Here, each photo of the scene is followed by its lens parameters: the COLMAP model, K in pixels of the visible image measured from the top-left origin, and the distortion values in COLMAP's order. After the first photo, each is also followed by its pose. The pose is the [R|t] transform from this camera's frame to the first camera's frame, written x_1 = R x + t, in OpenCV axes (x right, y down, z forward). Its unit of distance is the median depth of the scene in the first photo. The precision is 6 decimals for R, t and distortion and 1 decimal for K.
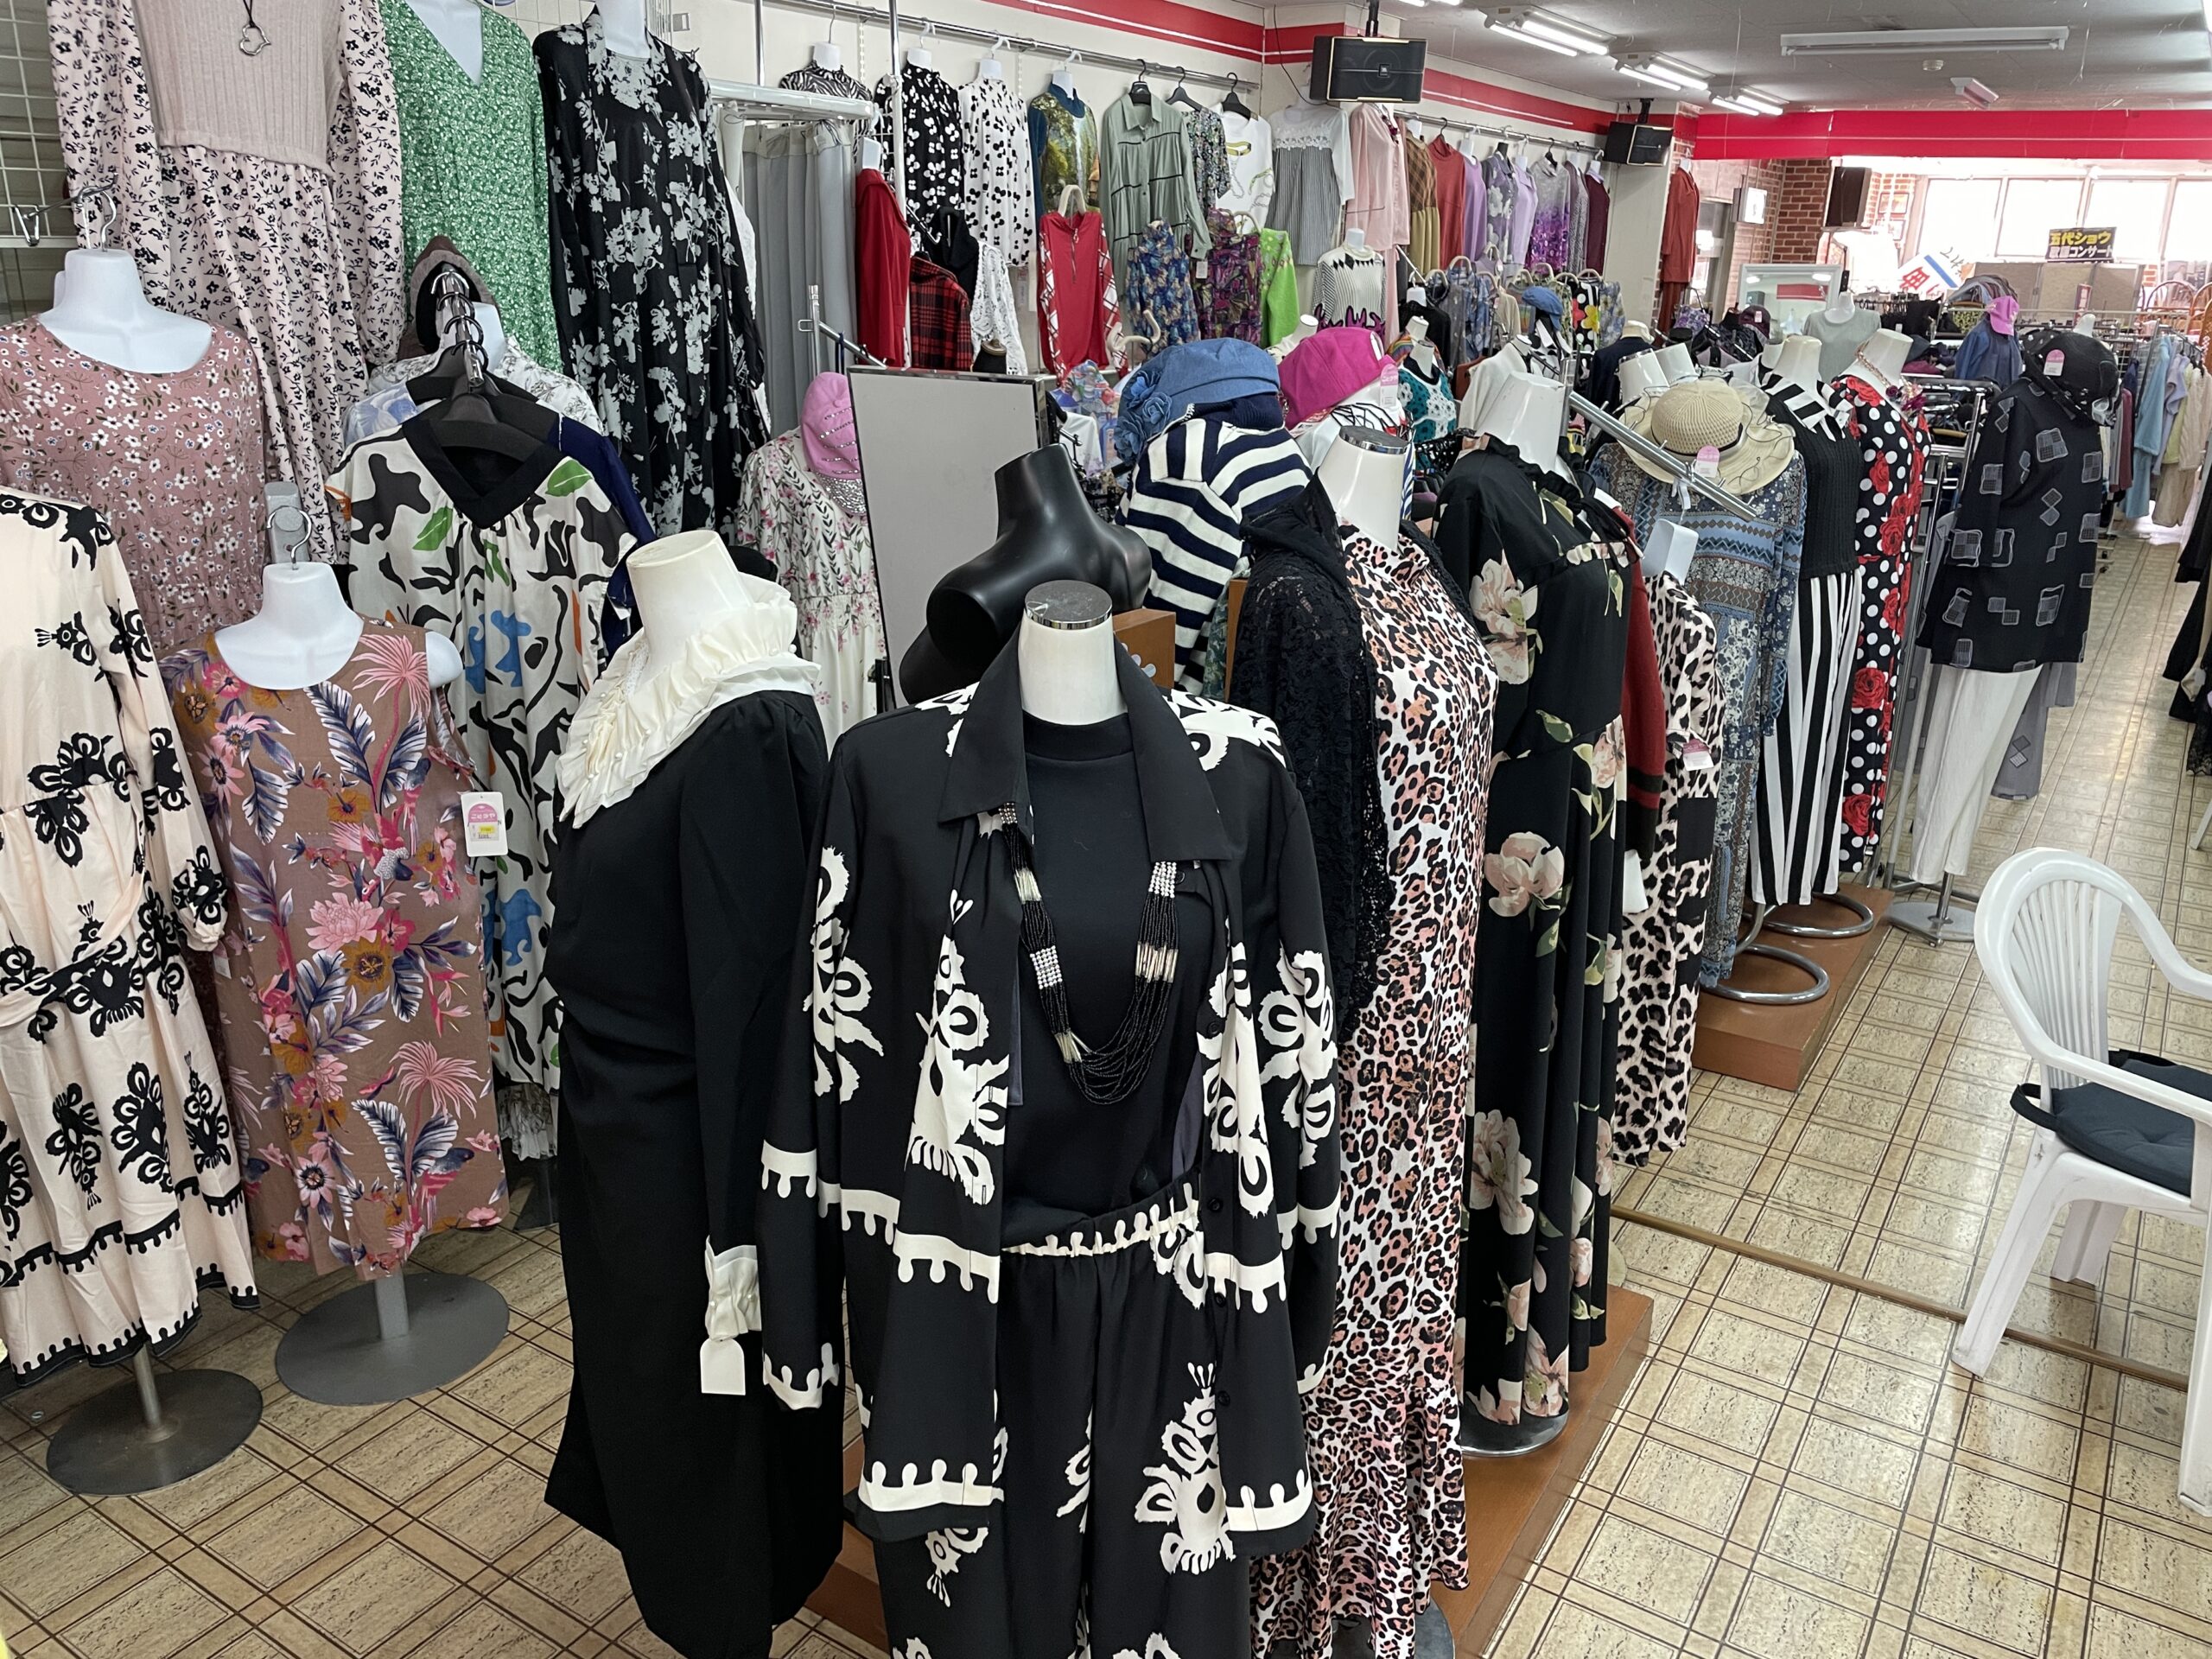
lens RADIAL K [[1693.7, 0, 1100.8], [0, 1693.7, 838.1], [0, 0, 1]] dist [0.029857, -0.018659]
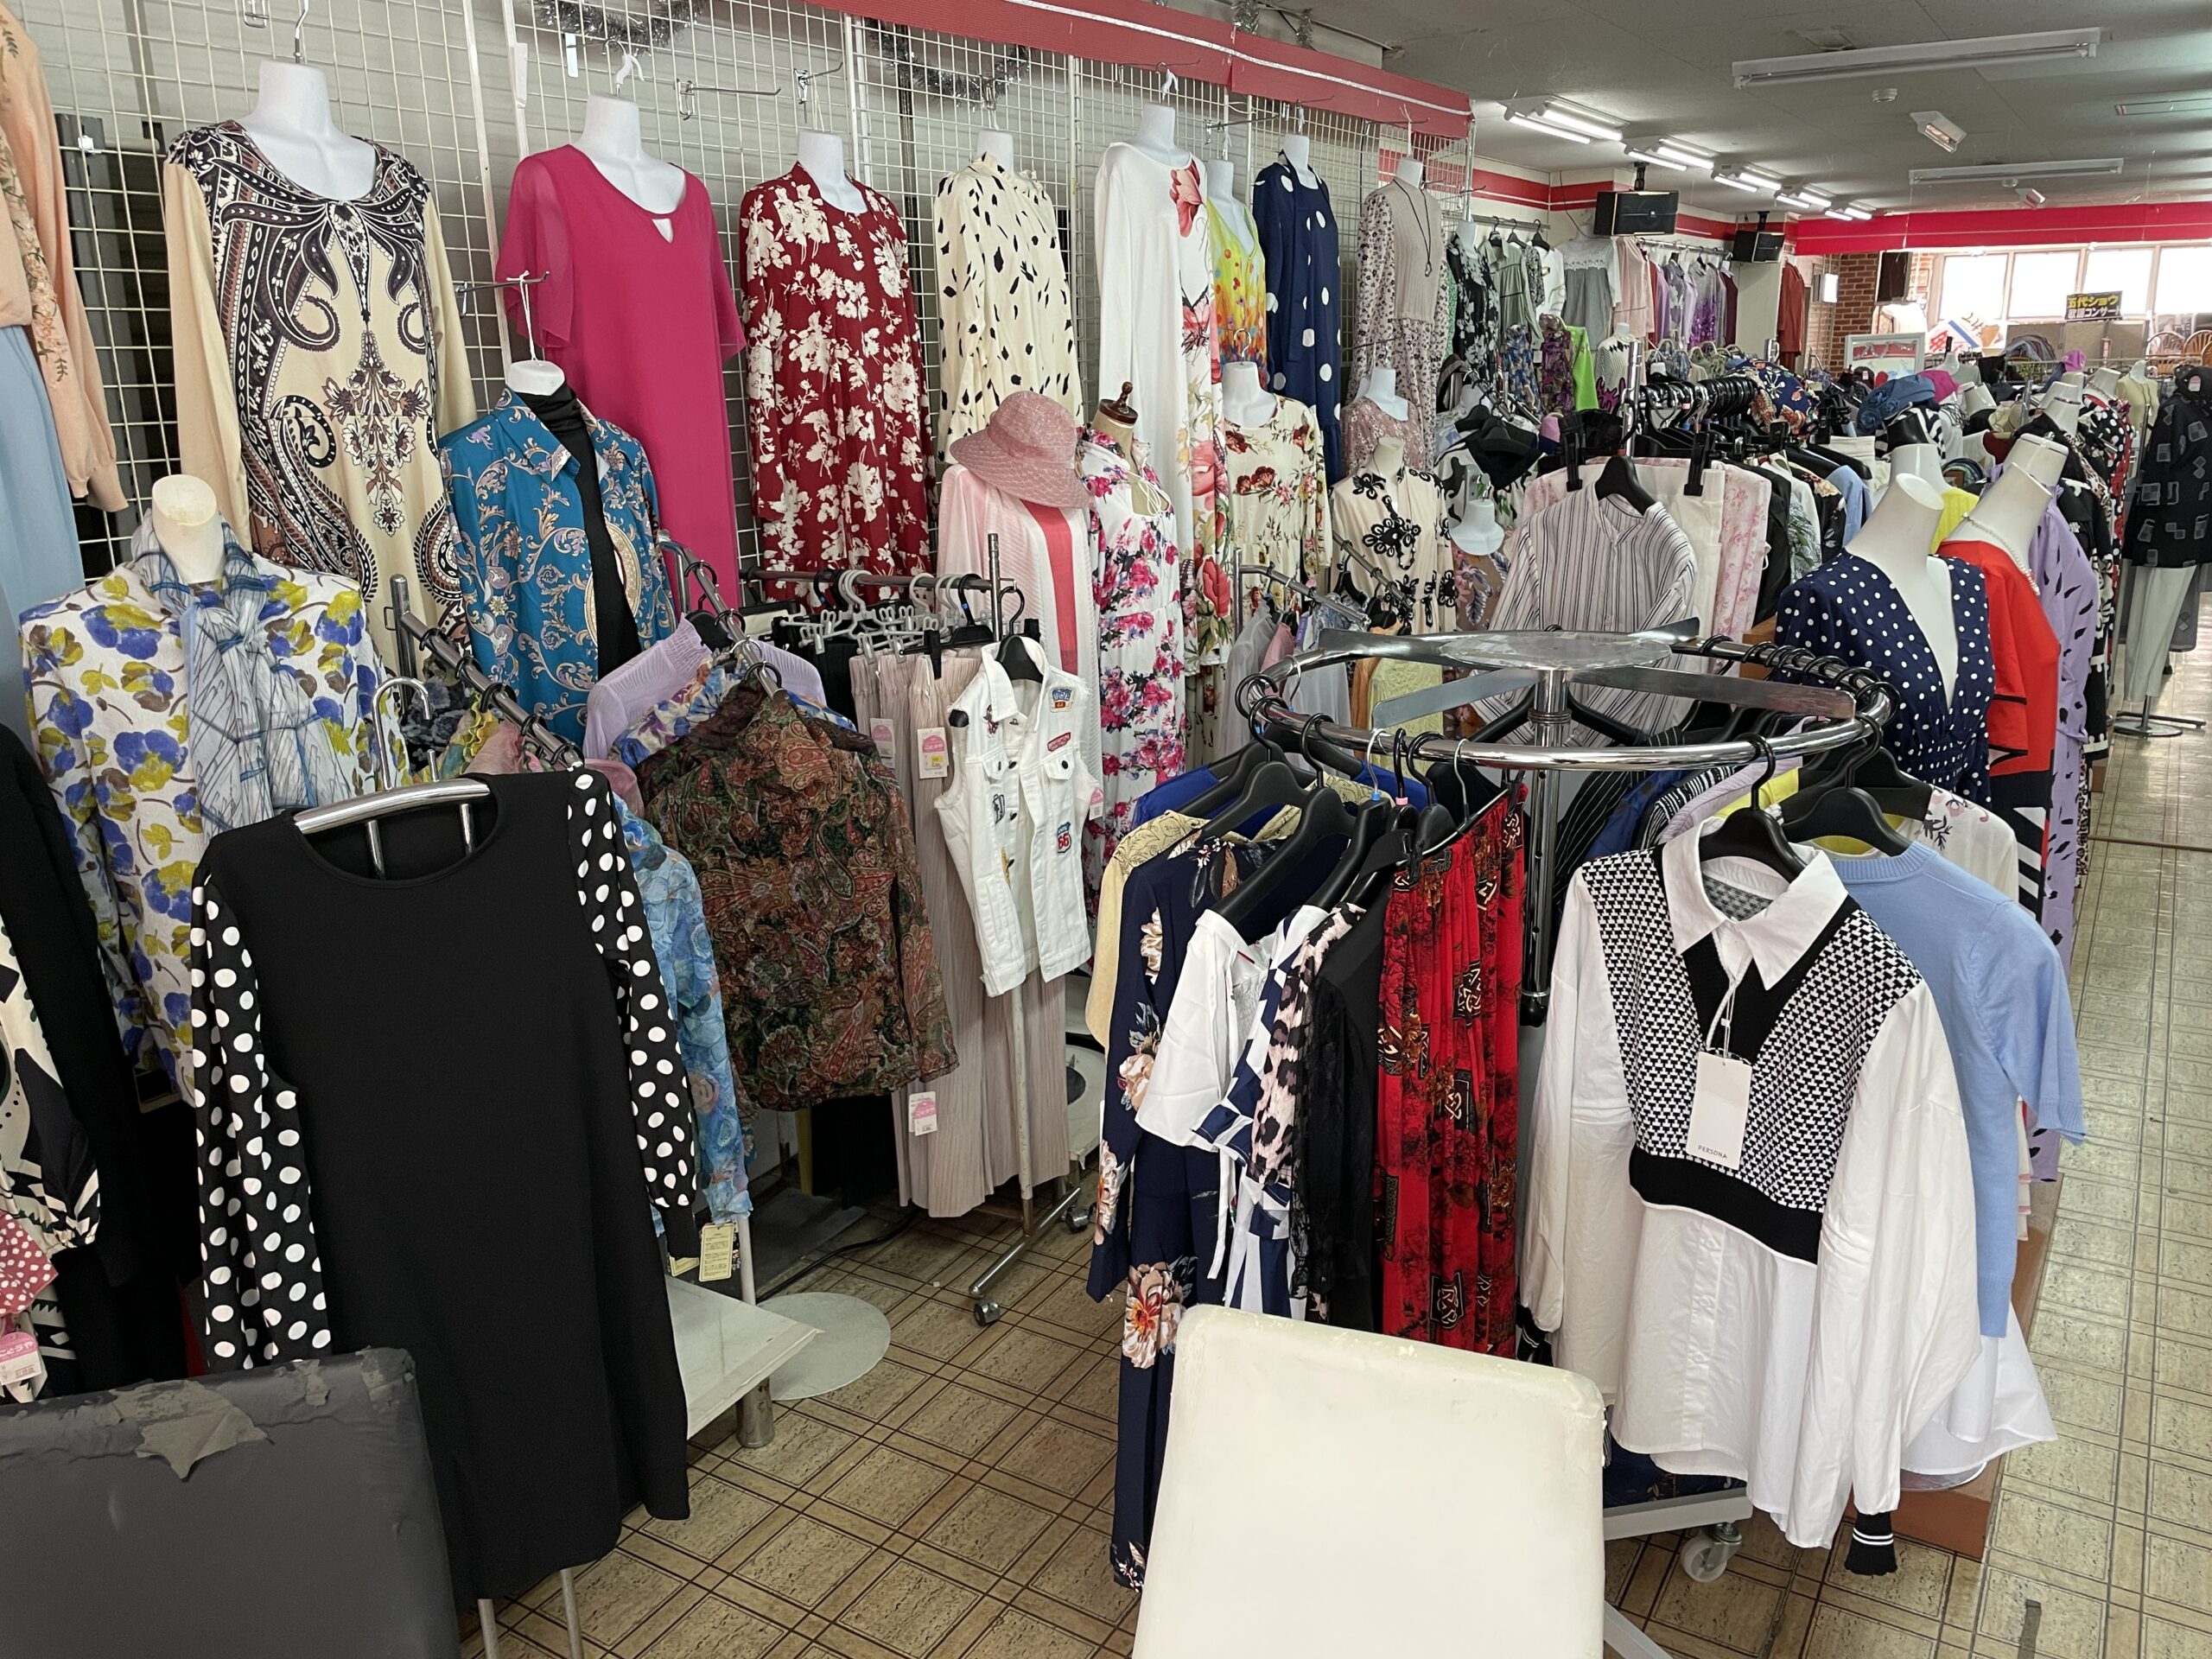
lens RADIAL K [[1693.7, 0, 1114.7], [0, 1693.7, 823.8], [0, 0, 1]] dist [0.029857, -0.018659]
pose [[0.998740, -0.049104, 0.010375, -0.299251], [0.049642, 0.996947, -0.060271, 0.112067], [-0.007384, 0.060710, 0.998128, -0.358154]]
